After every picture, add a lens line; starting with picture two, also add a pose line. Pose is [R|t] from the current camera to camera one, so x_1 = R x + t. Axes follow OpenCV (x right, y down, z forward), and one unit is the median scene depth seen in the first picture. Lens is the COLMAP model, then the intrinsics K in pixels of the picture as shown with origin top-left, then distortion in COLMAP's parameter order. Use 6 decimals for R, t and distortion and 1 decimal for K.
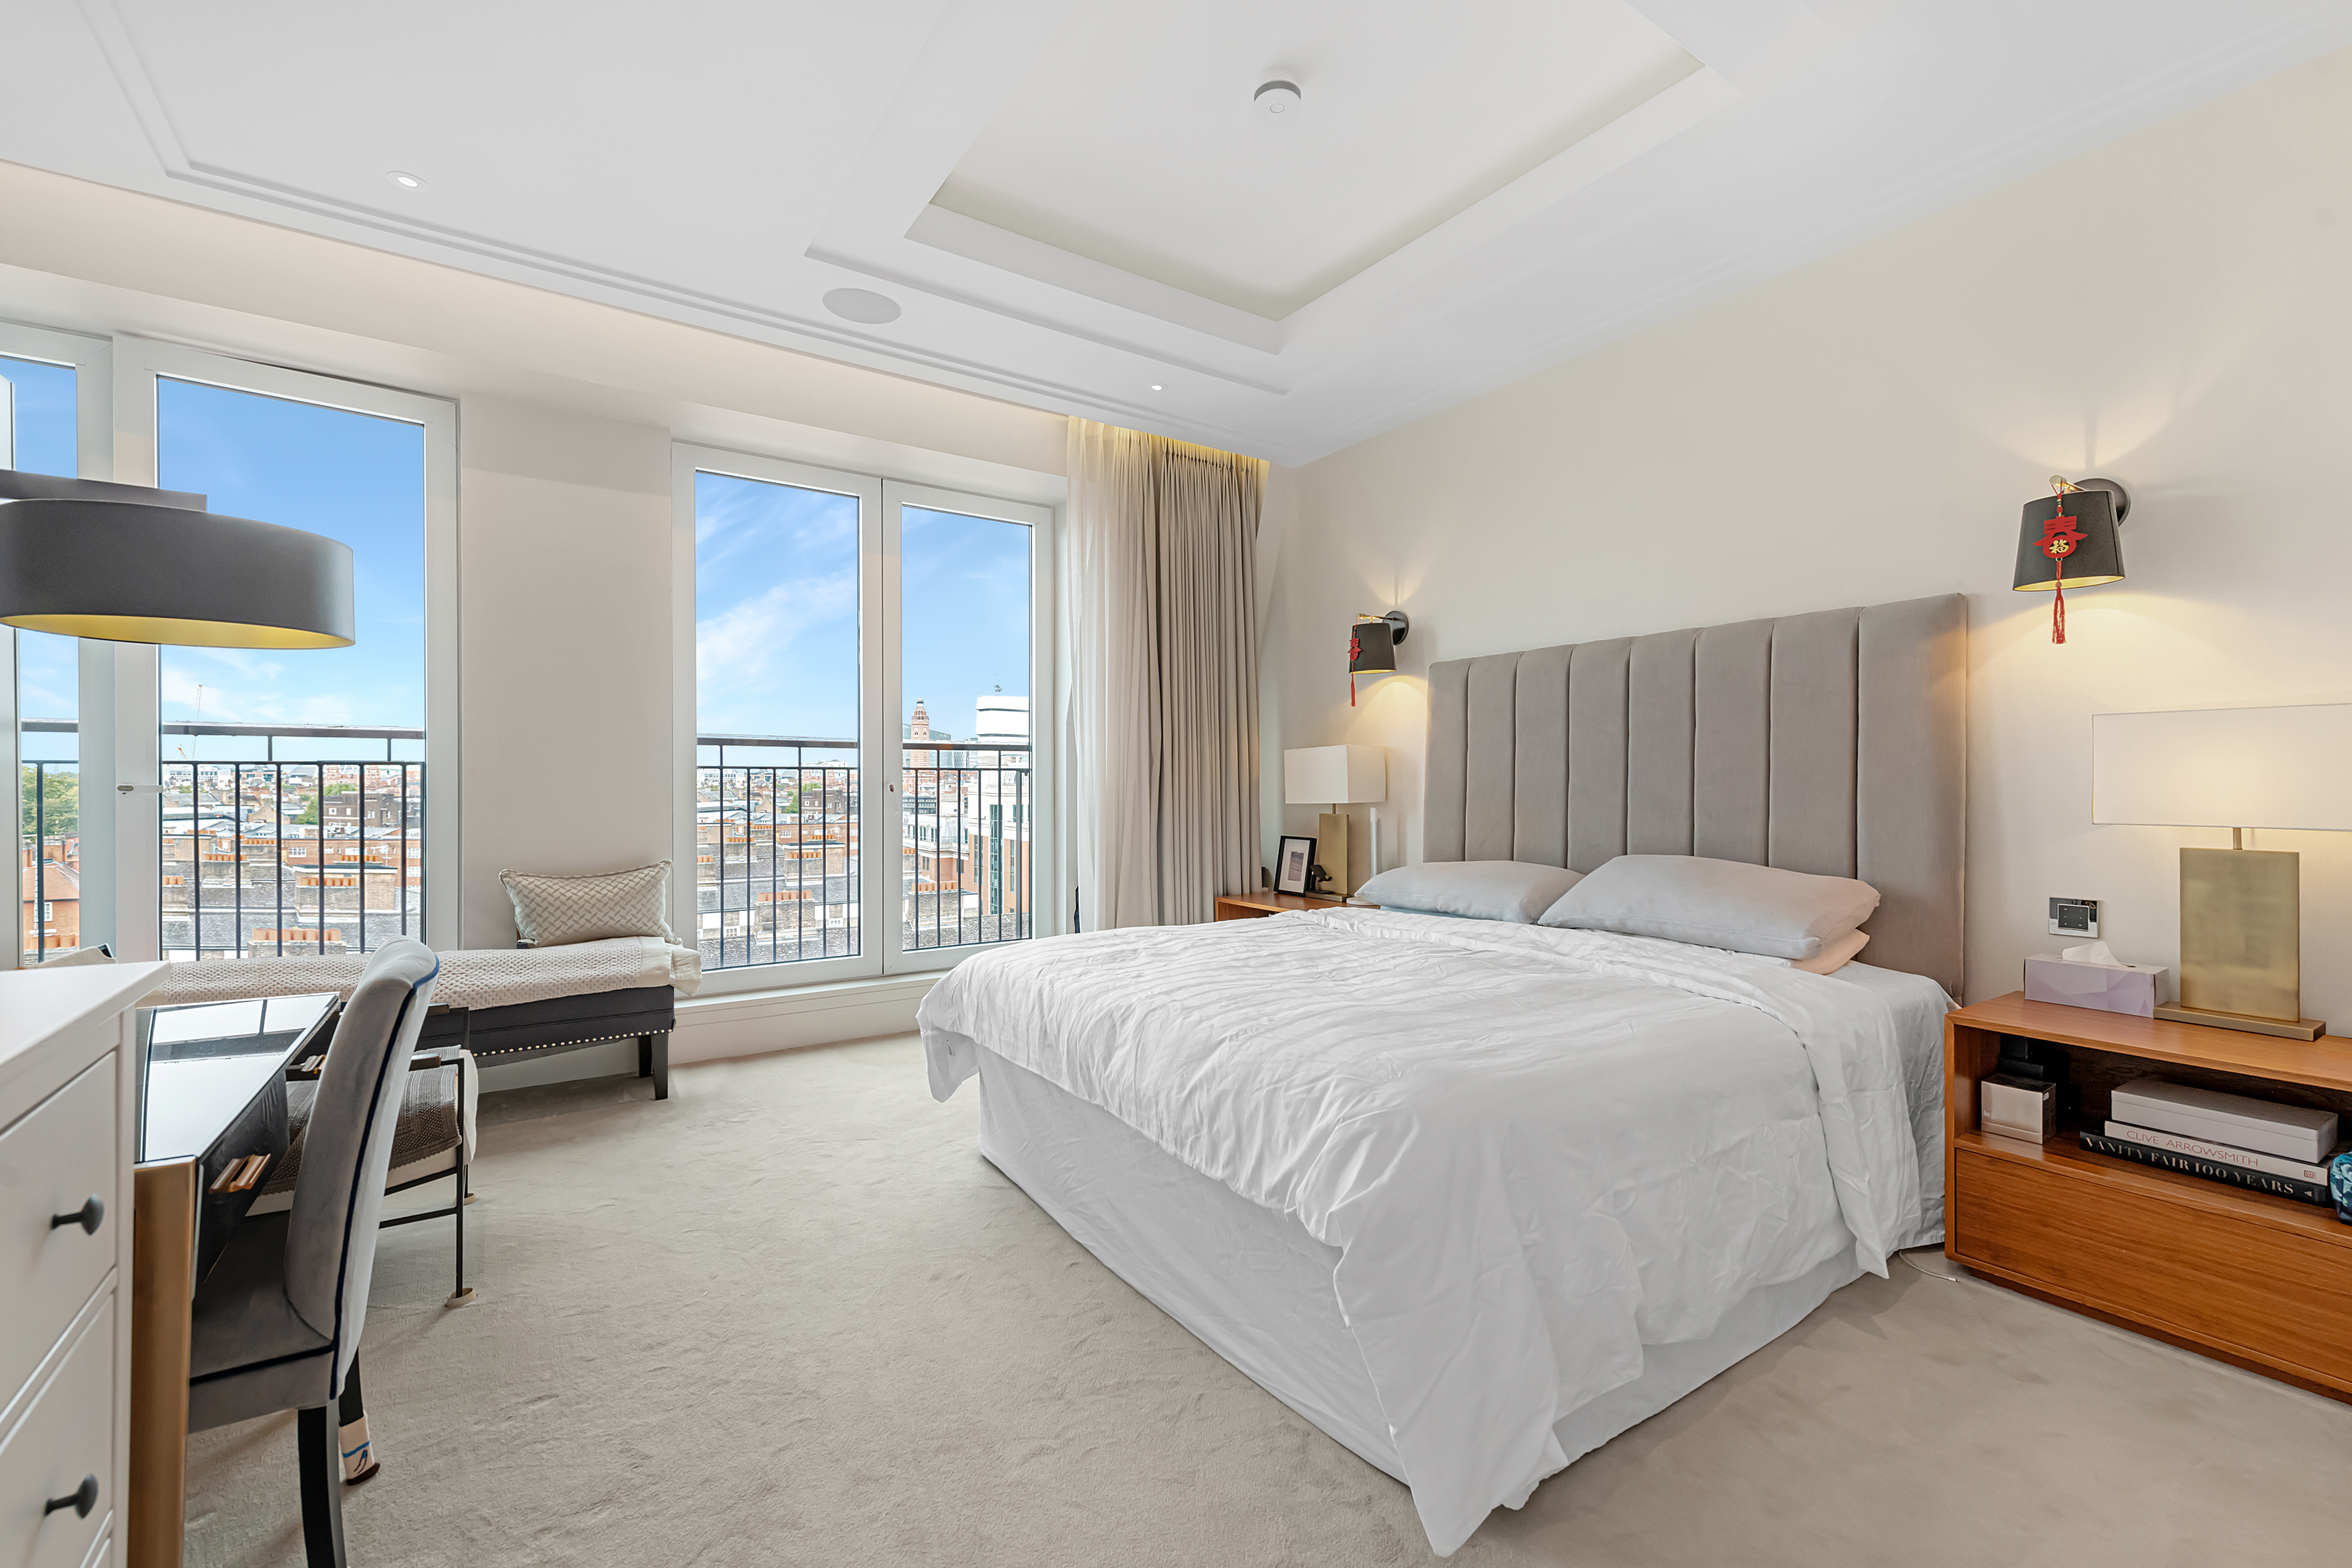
lens RADIAL K [[1011.2, 0, 1176.0], [0, 1011.2, 784.0], [0, 0, 1]] dist [0.000206, 0.000019]
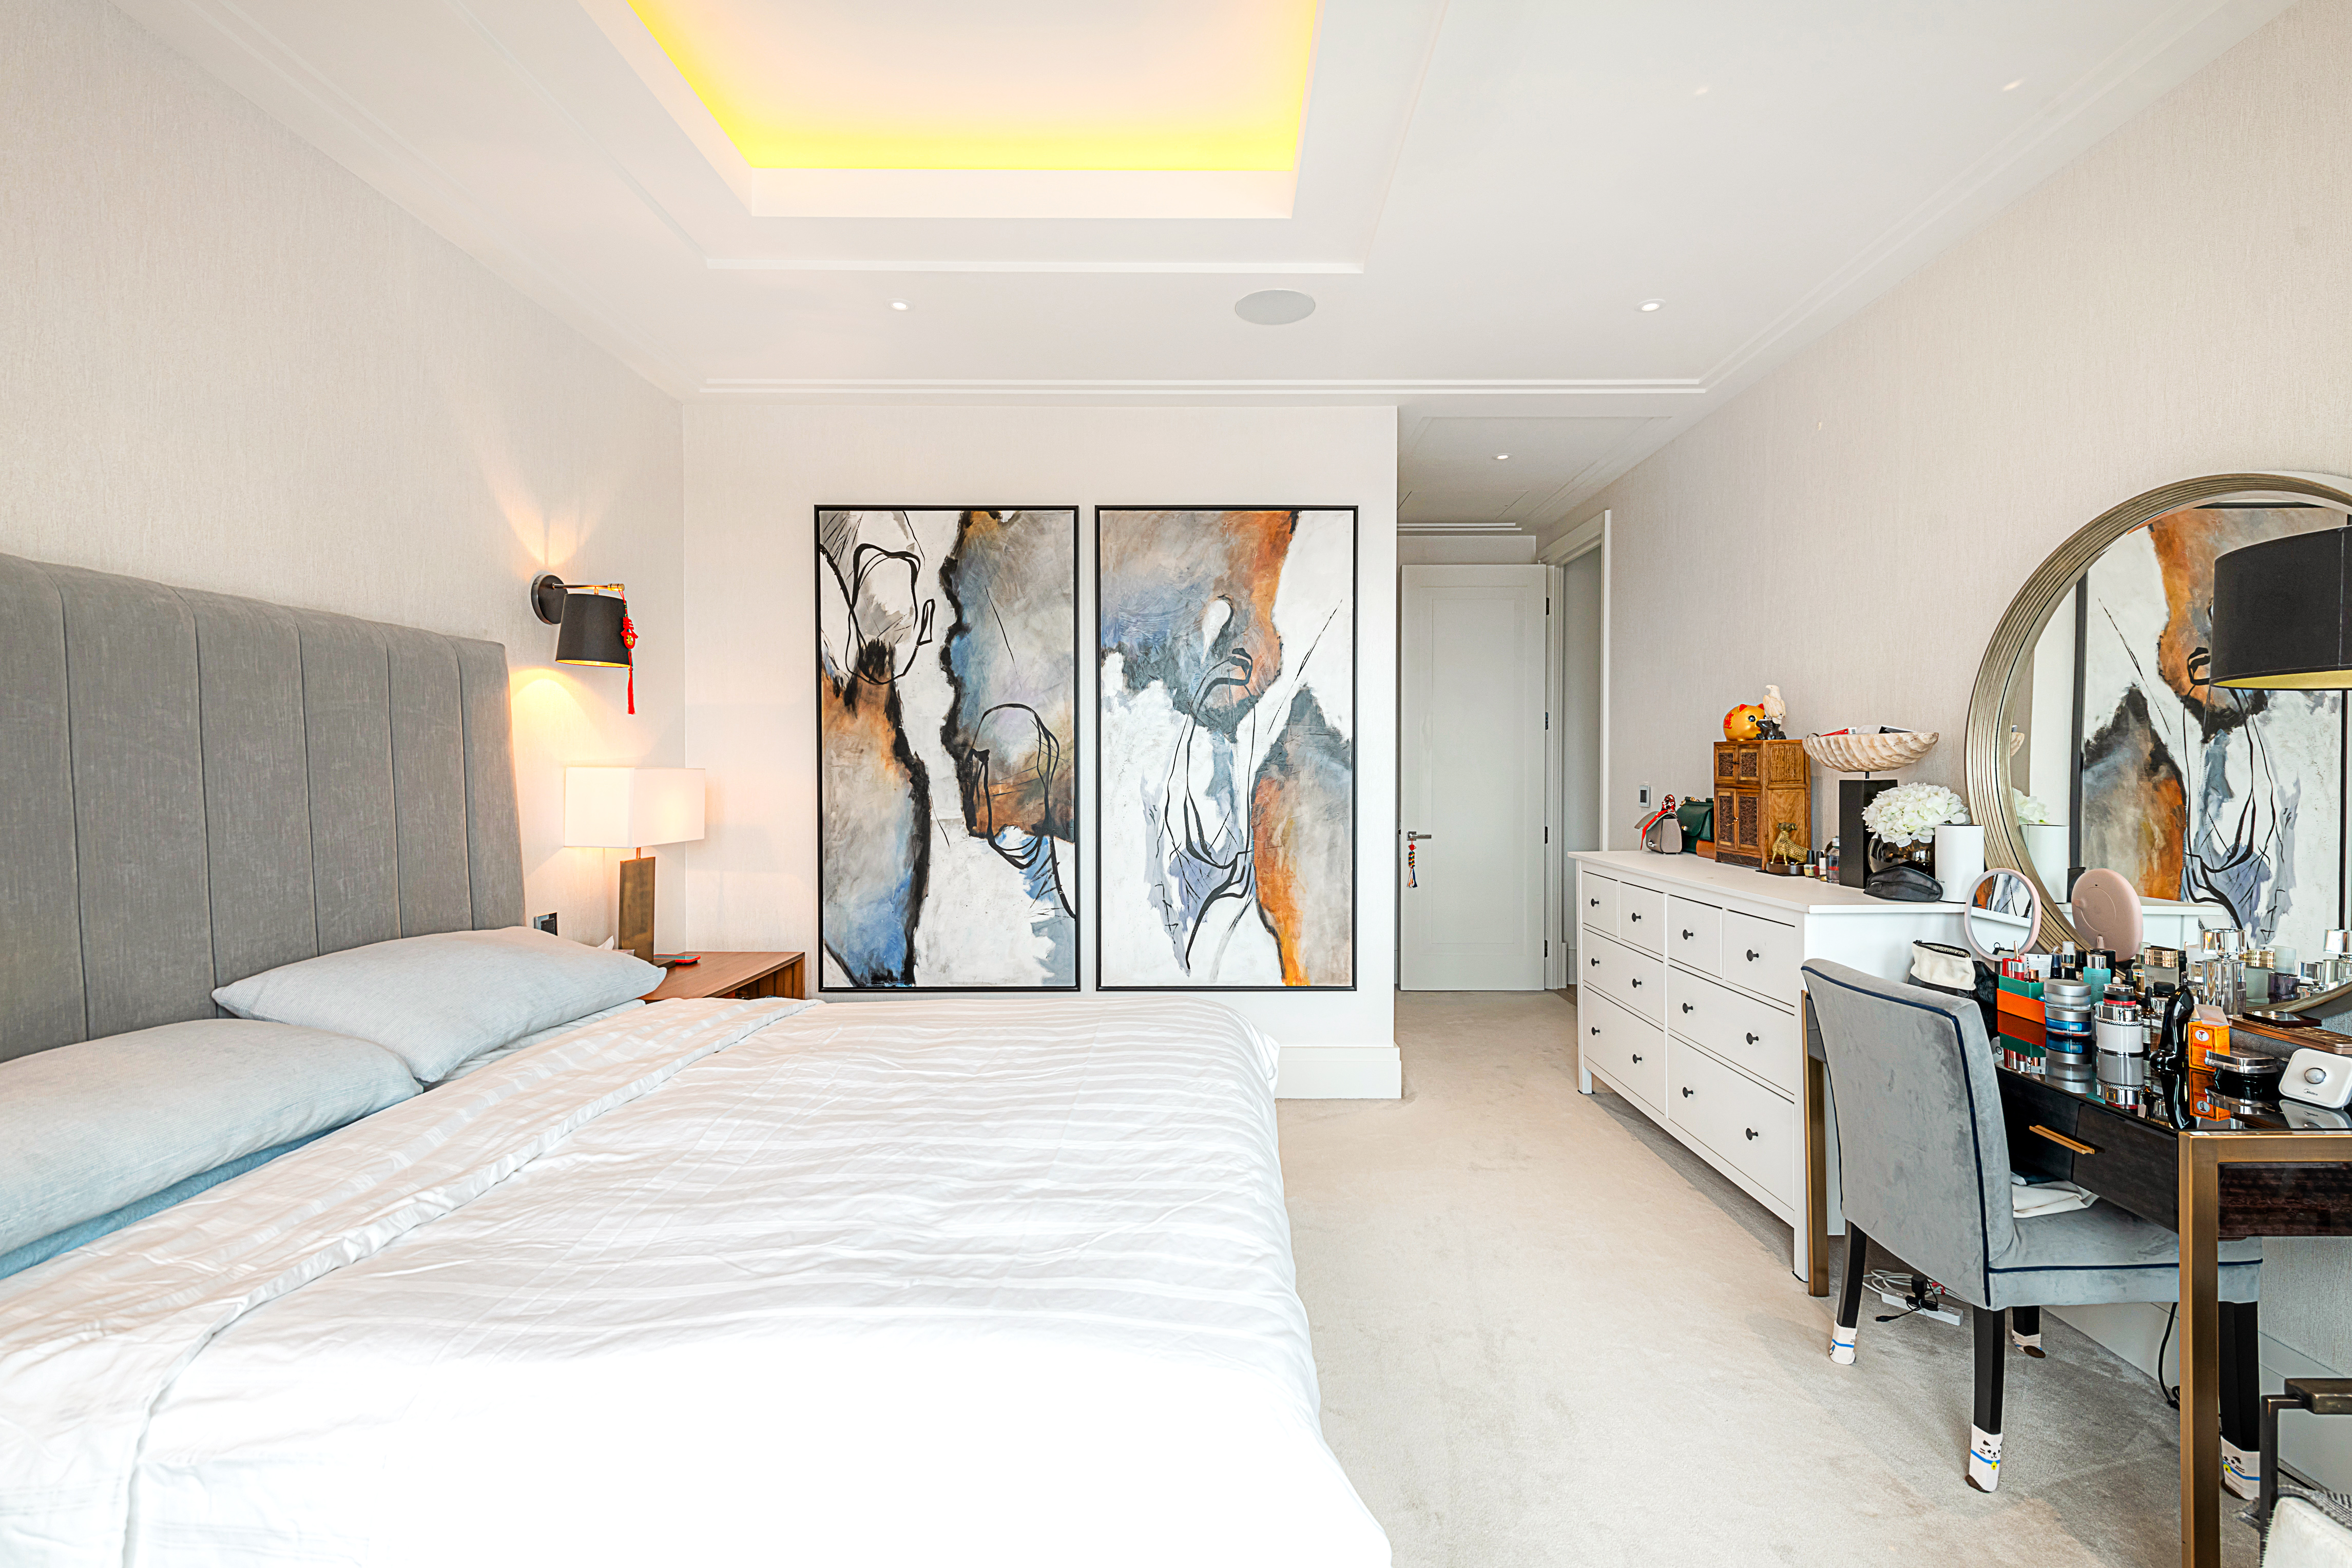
lens RADIAL K [[1037.5, 0, 1176.0], [0, 1037.5, 784.0], [0, 0, 1]] dist [-0.000134, -0.000024]
pose [[-0.820143, -0.004529, 0.572141, -0.452350], [0.001791, 0.999943, 0.010482, -0.056201], [-0.572156, 0.009621, -0.820088, 1.582582]]
